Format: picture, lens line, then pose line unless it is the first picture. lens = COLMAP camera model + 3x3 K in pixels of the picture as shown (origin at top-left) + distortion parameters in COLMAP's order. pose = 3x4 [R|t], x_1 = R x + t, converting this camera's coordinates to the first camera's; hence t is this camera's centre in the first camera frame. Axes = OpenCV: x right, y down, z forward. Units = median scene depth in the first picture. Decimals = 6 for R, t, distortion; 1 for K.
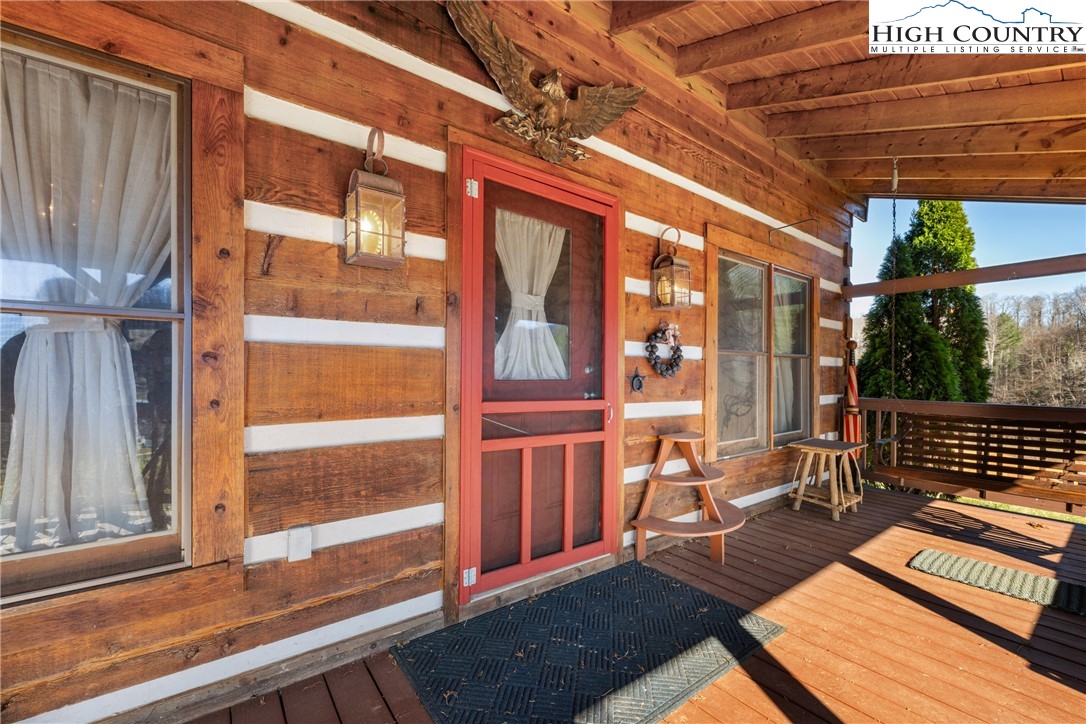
lens RADIAL K [[443.9, 0, 544.2], [0, 443.9, 378.6], [0, 0, 1]] dist [-0.000076, -0.000073]
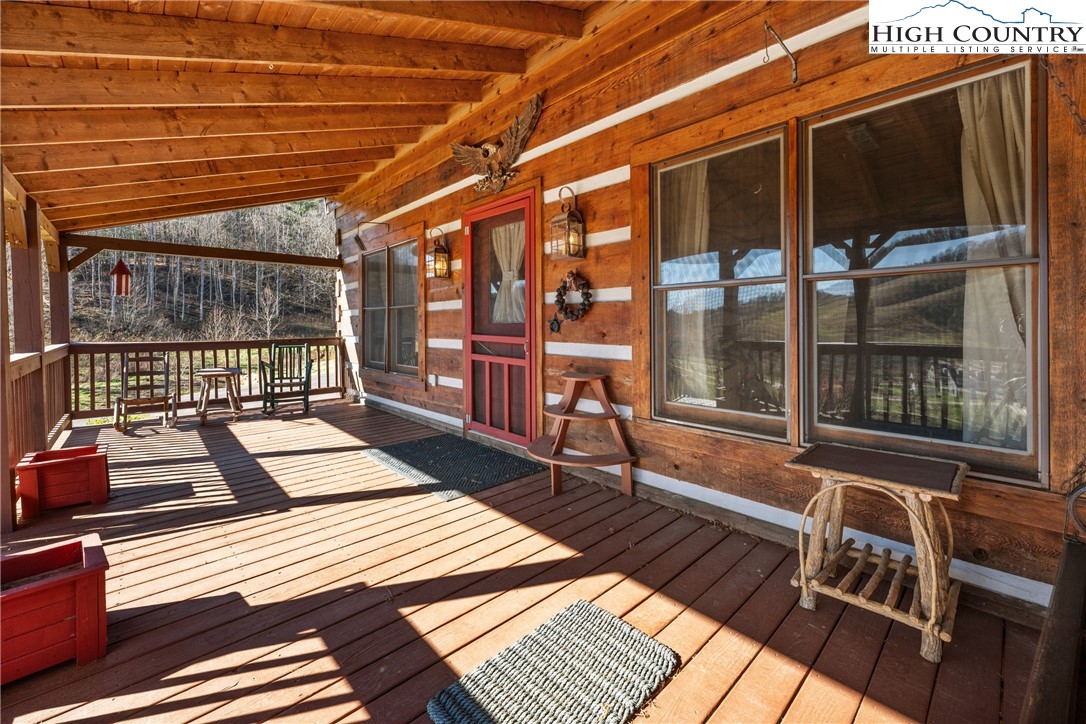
lens RADIAL K [[435.9, 0, 543.9], [0, 435.9, 324.0], [0, 0, 1]] dist [-0.000189, -0.000042]
pose [[0.107921, -0.000819, -0.994159, 1.519949], [0.005043, 0.999987, -0.000276, 0.005565], [0.994147, -0.004984, 0.107924, 0.911983]]
